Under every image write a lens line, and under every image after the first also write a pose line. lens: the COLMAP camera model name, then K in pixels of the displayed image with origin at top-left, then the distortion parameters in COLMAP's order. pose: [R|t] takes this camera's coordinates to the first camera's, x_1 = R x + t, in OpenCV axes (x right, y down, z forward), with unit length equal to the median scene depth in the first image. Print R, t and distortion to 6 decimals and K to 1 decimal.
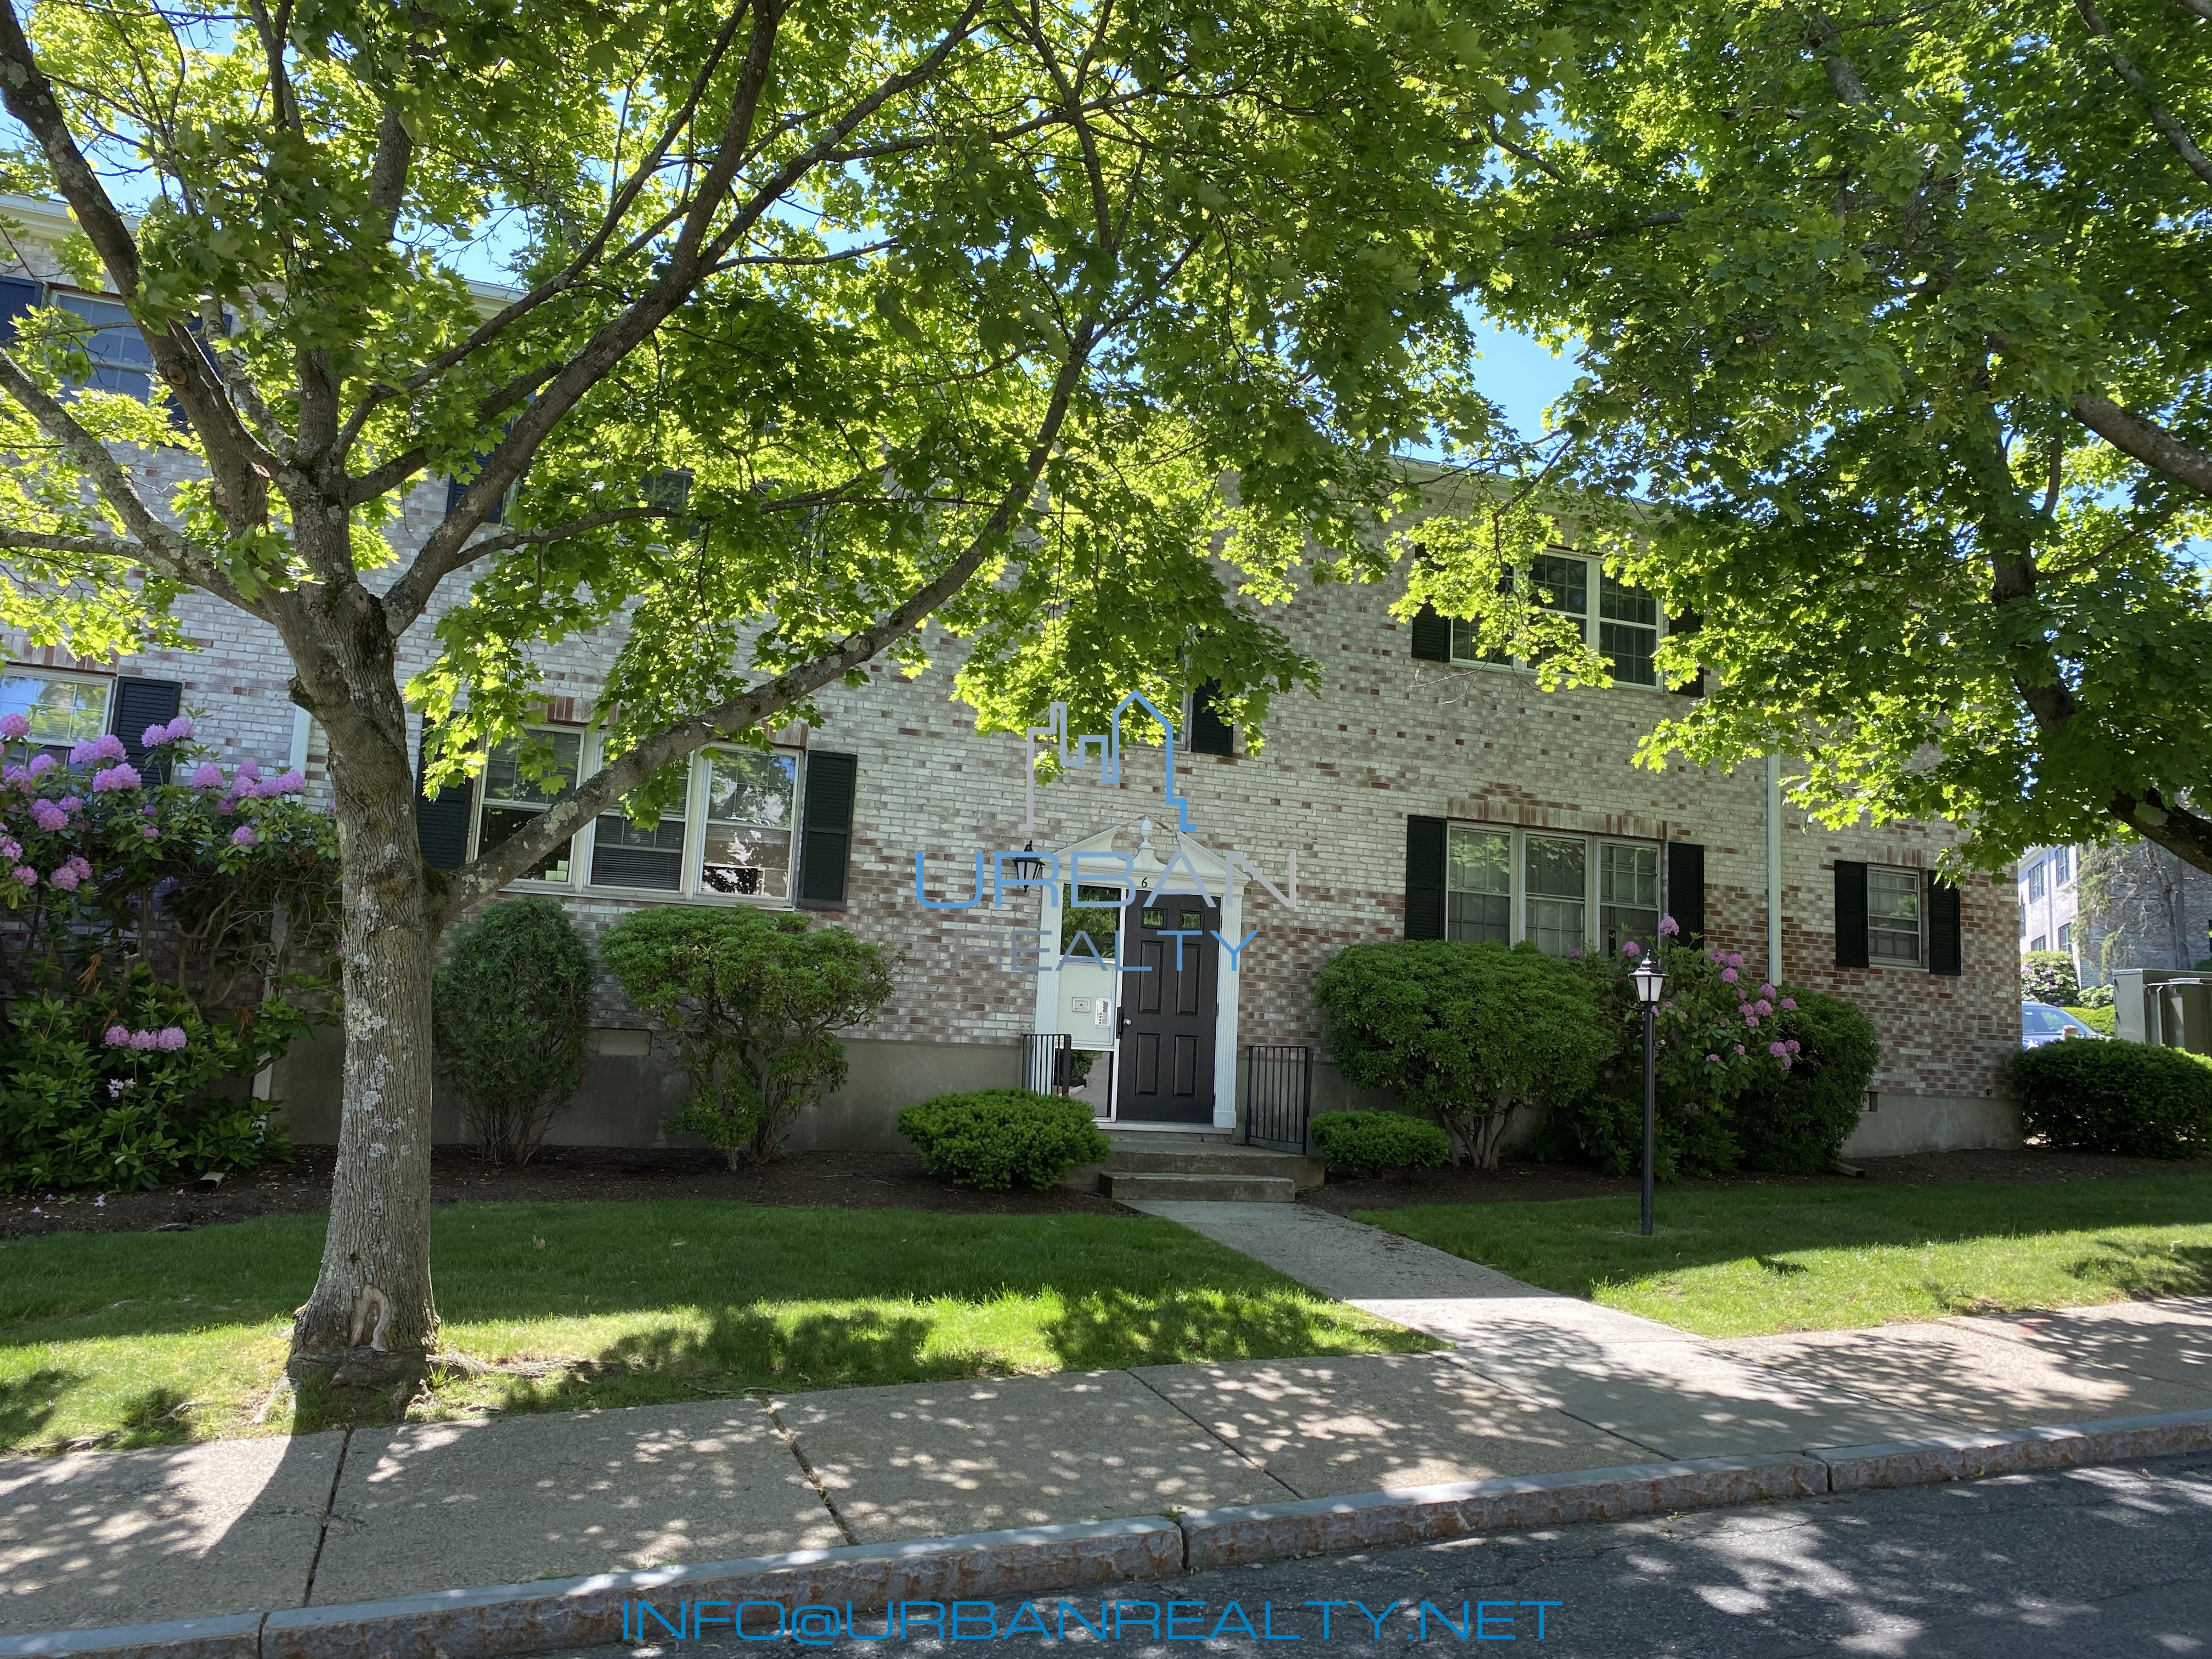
lens RADIAL K [[1691.4, 0, 1117.8], [0, 1691.4, 828.8], [0, 0, 1]] dist [-0.008470, 0.004831]
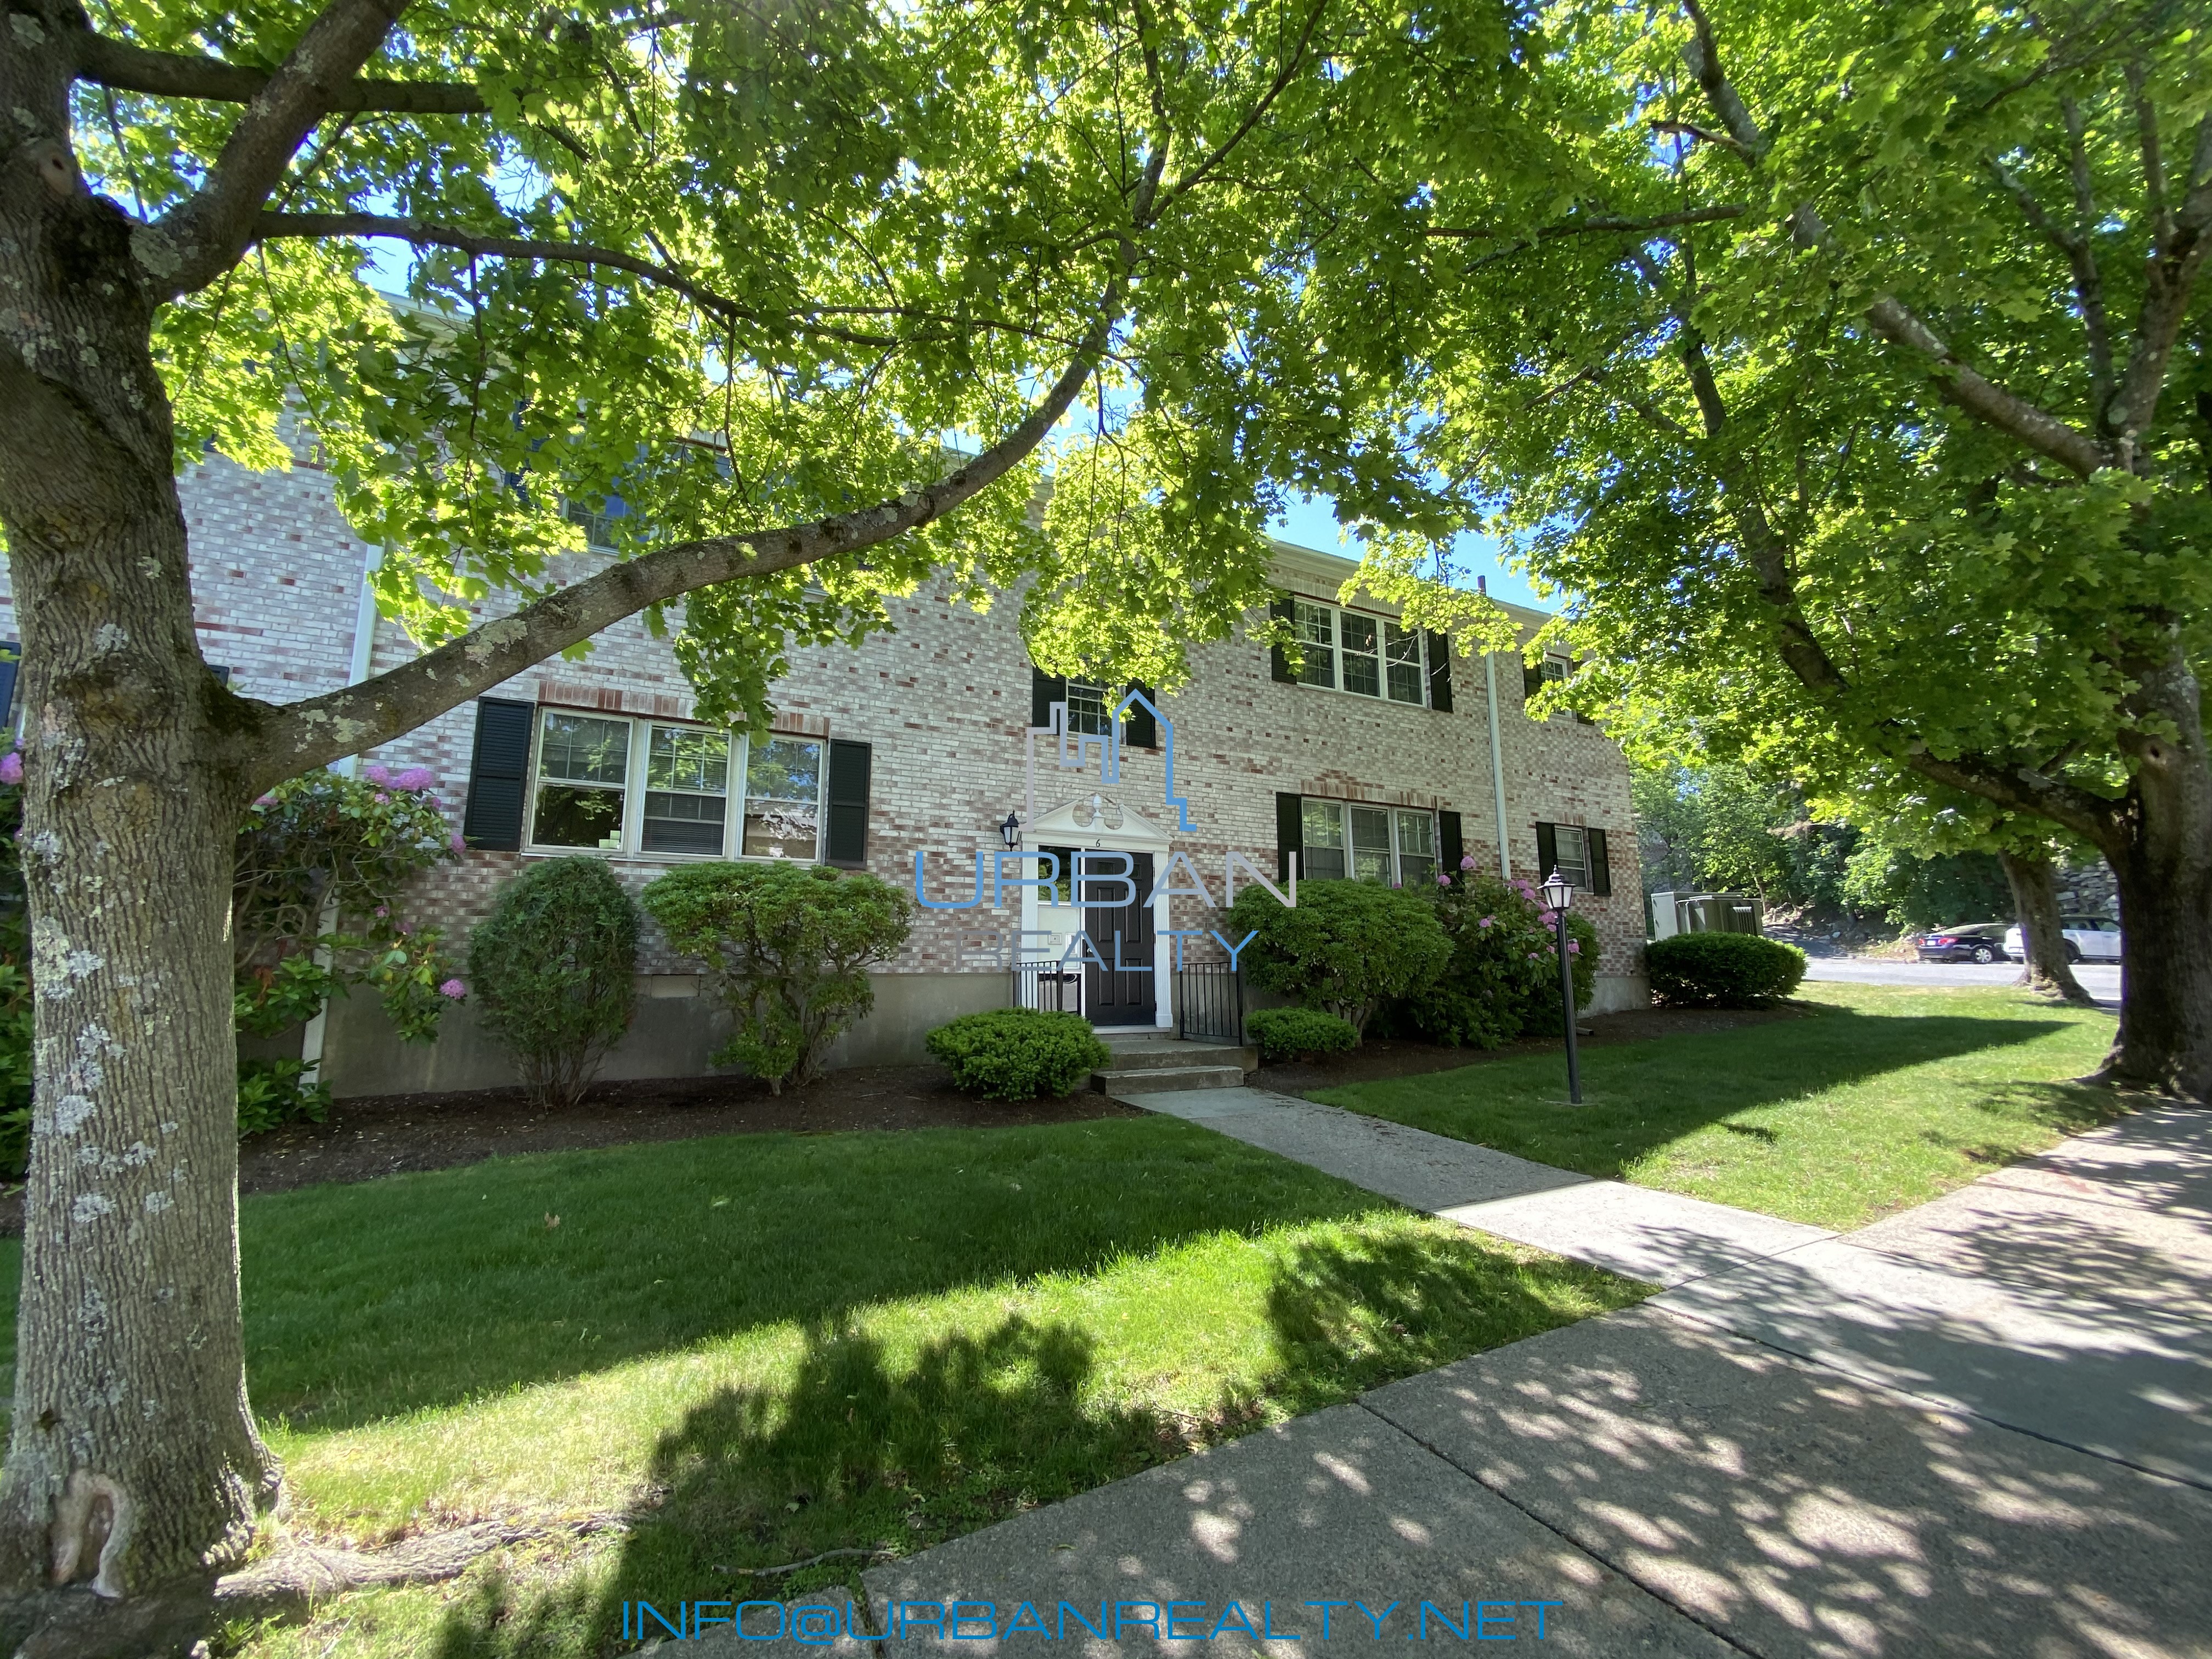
lens RADIAL K [[902.9, 0, 1111.7], [0, 902.9, 836.6], [0, 0, 1]] dist [-0.008367, -0.008053]
pose [[0.989317, -0.029935, 0.142676, -0.076691], [0.033114, 0.999252, -0.019957, 0.043283], [-0.141972, 0.024468, 0.989568, 0.324841]]
